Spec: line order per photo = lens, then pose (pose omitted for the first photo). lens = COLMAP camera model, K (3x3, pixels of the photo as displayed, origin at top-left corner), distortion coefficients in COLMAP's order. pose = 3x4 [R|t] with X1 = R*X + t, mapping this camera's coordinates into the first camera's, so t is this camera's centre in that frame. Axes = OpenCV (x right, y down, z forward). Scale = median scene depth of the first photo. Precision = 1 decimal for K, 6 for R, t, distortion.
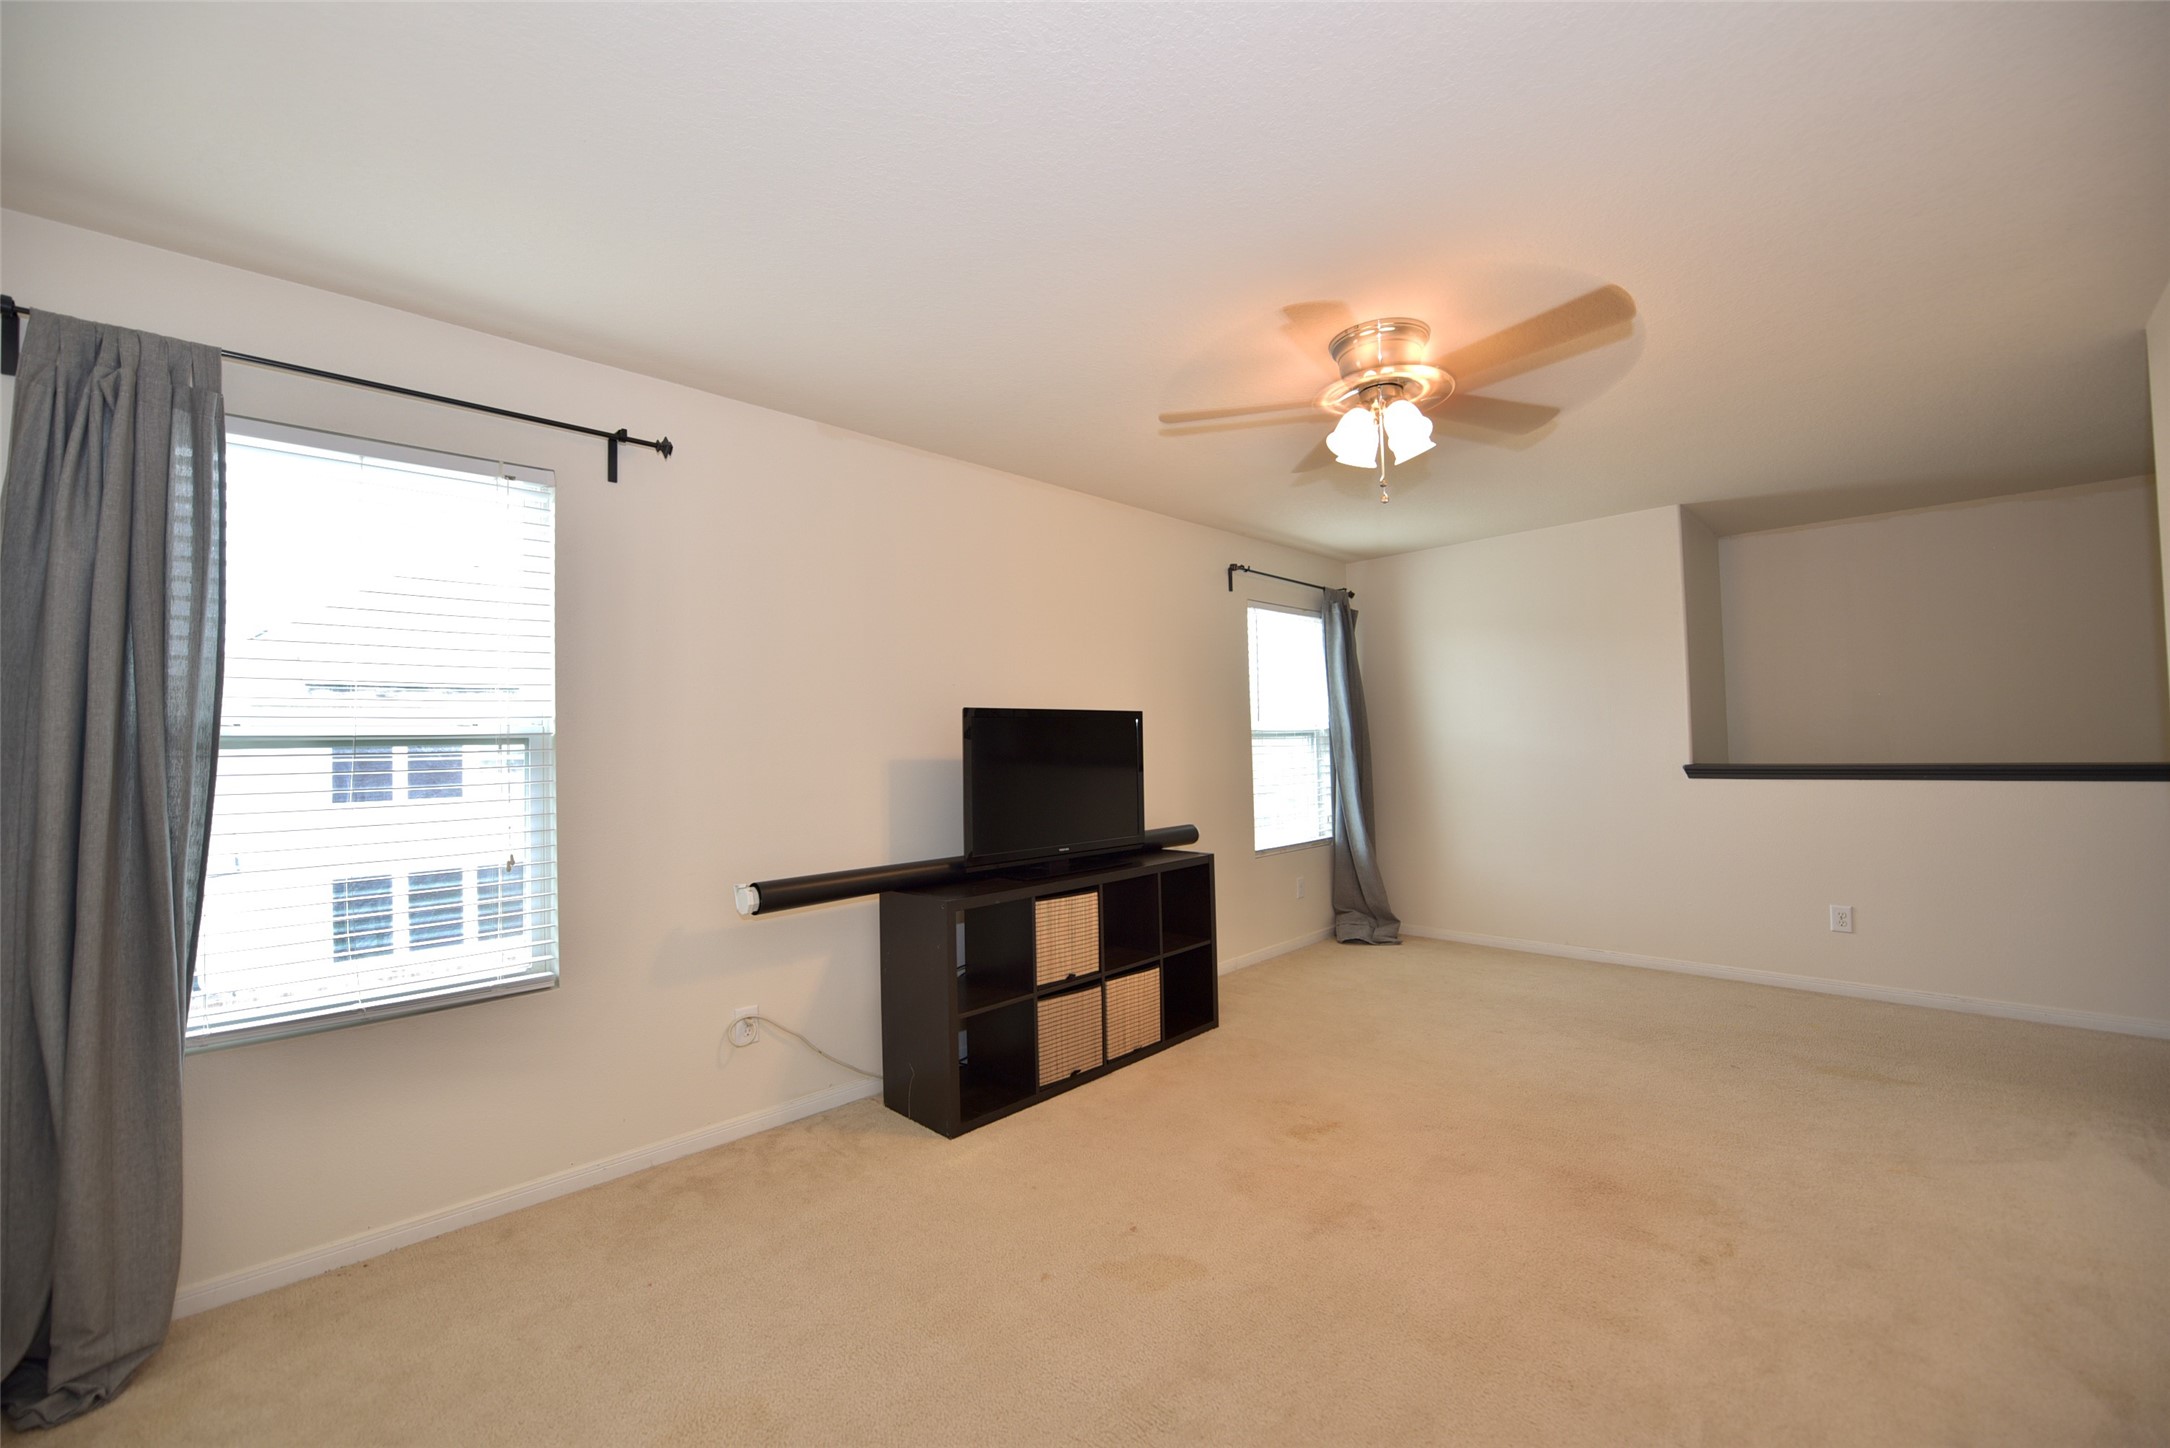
lens RADIAL K [[858.5, 0, 1076.8], [0, 858.5, 749.3], [0, 0, 1]] dist [-0.018512, -0.000139]
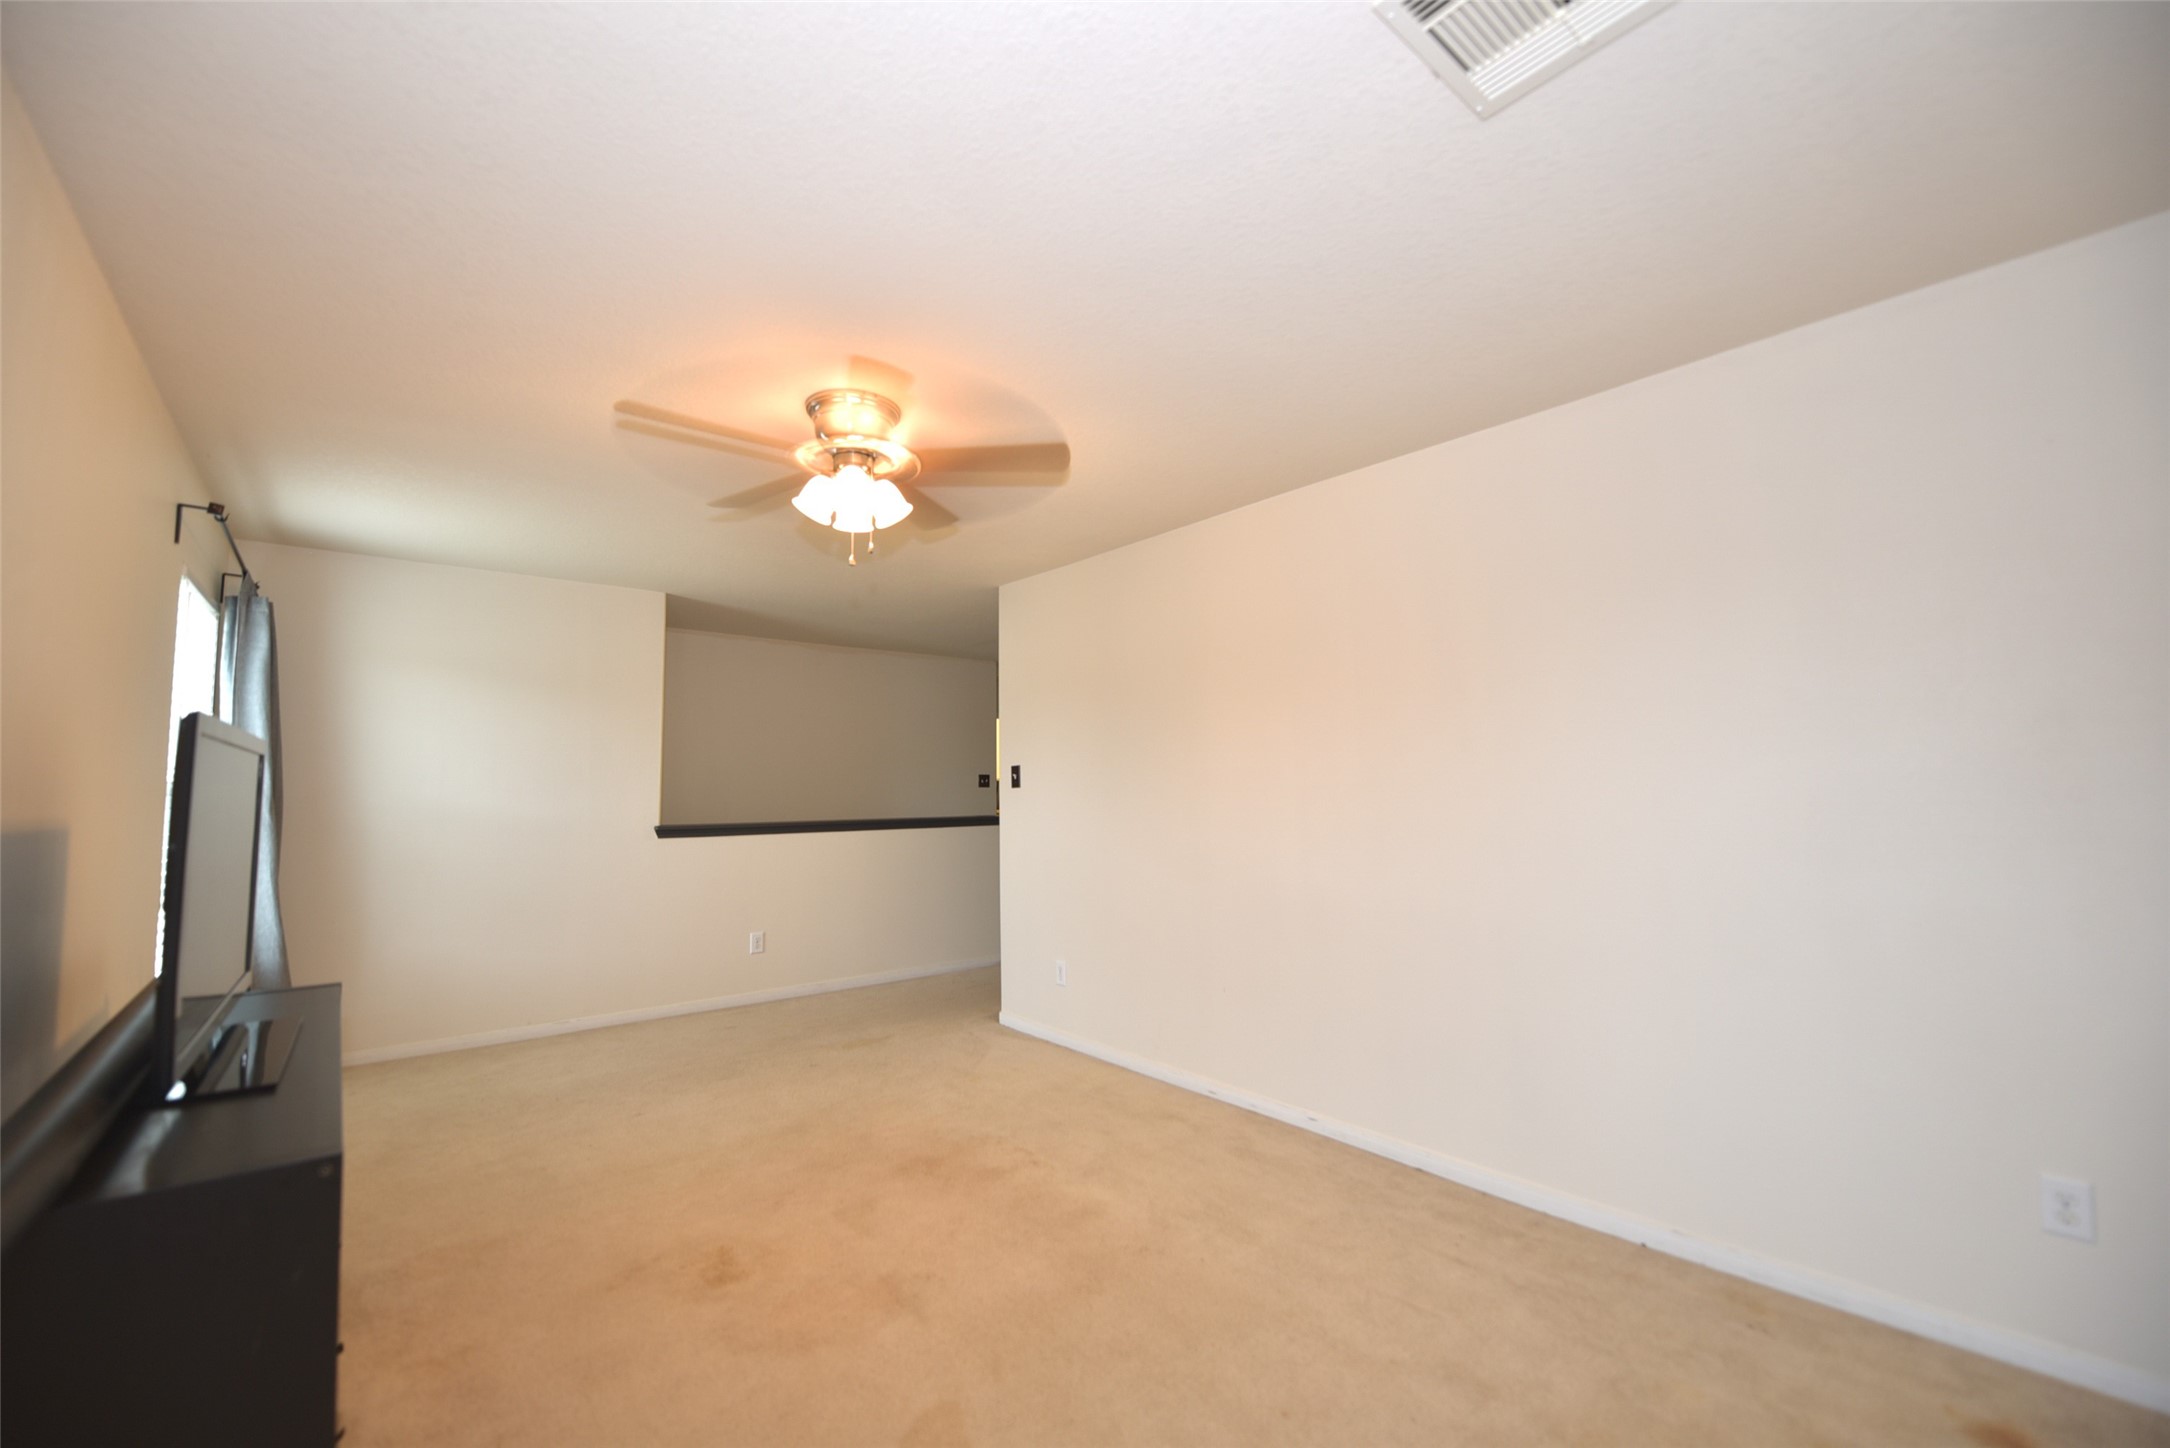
lens RADIAL K [[868.0, 0, 1067.6], [0, 868.0, 720.5], [0, 0, 1]] dist [-0.016477, -0.000411]
pose [[0.100956, 0.098420, 0.990011, -0.494891], [0.012730, 0.994886, -0.100203, 0.000904], [-0.994809, 0.022719, 0.099187, 0.487430]]
